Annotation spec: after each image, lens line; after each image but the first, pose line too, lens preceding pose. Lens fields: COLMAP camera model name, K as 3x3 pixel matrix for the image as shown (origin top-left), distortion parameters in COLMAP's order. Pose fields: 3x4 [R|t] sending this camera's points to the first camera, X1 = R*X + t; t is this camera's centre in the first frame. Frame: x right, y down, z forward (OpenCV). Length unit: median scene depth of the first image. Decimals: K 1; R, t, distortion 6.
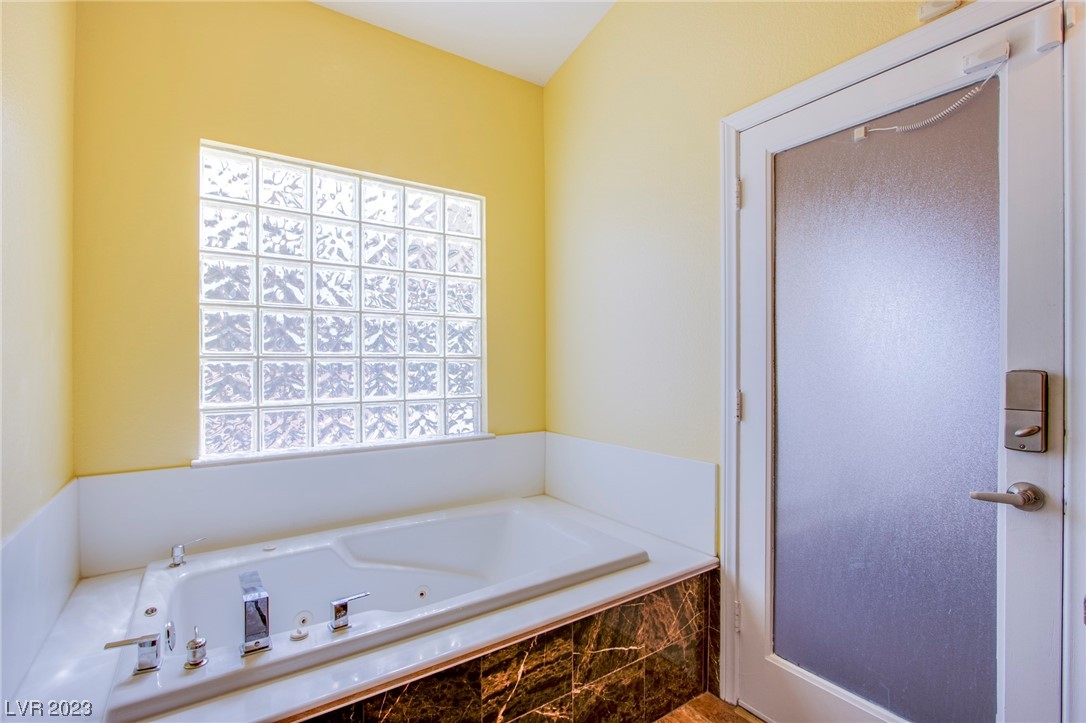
lens RADIAL K [[505.1, 0, 543.0], [0, 505.1, 361.5], [0, 0, 1]] dist [-0.019587, 0.002313]
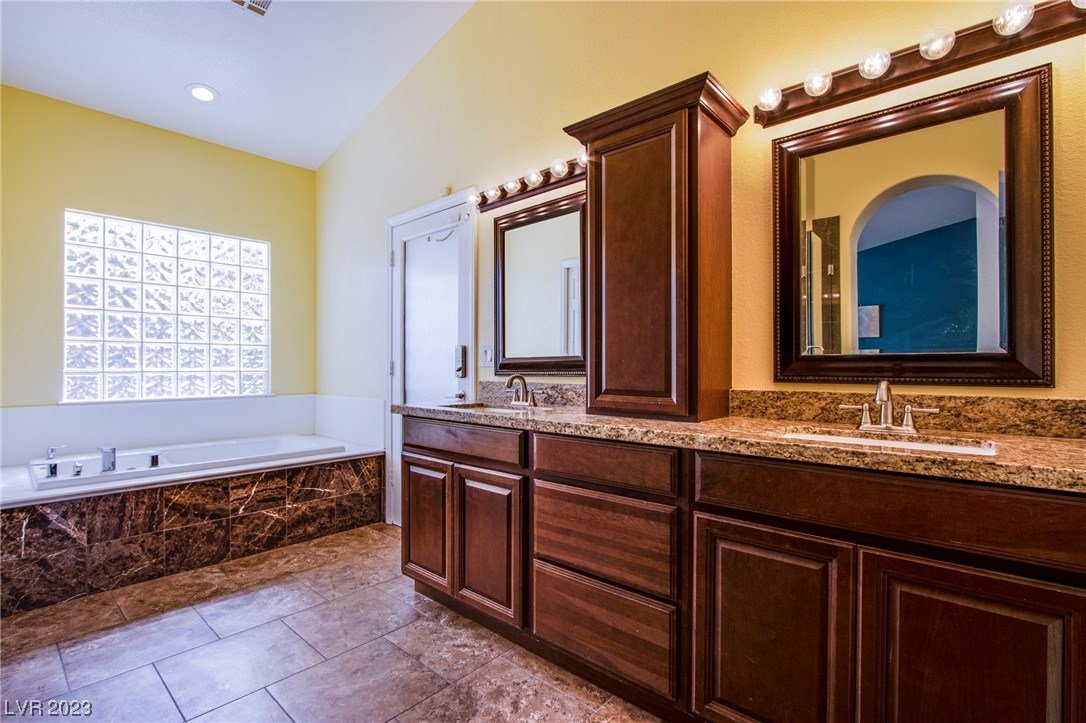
lens RADIAL K [[505.1, 0, 543.0], [0, 505.1, 361.5], [0, 0, 1]] dist [-0.019587, 0.002313]
pose [[0.971904, 0.003955, 0.235343, 0.422310], [-0.002146, 0.999966, -0.007940, 0.065357], [-0.235366, 0.007212, 0.971880, -0.873938]]
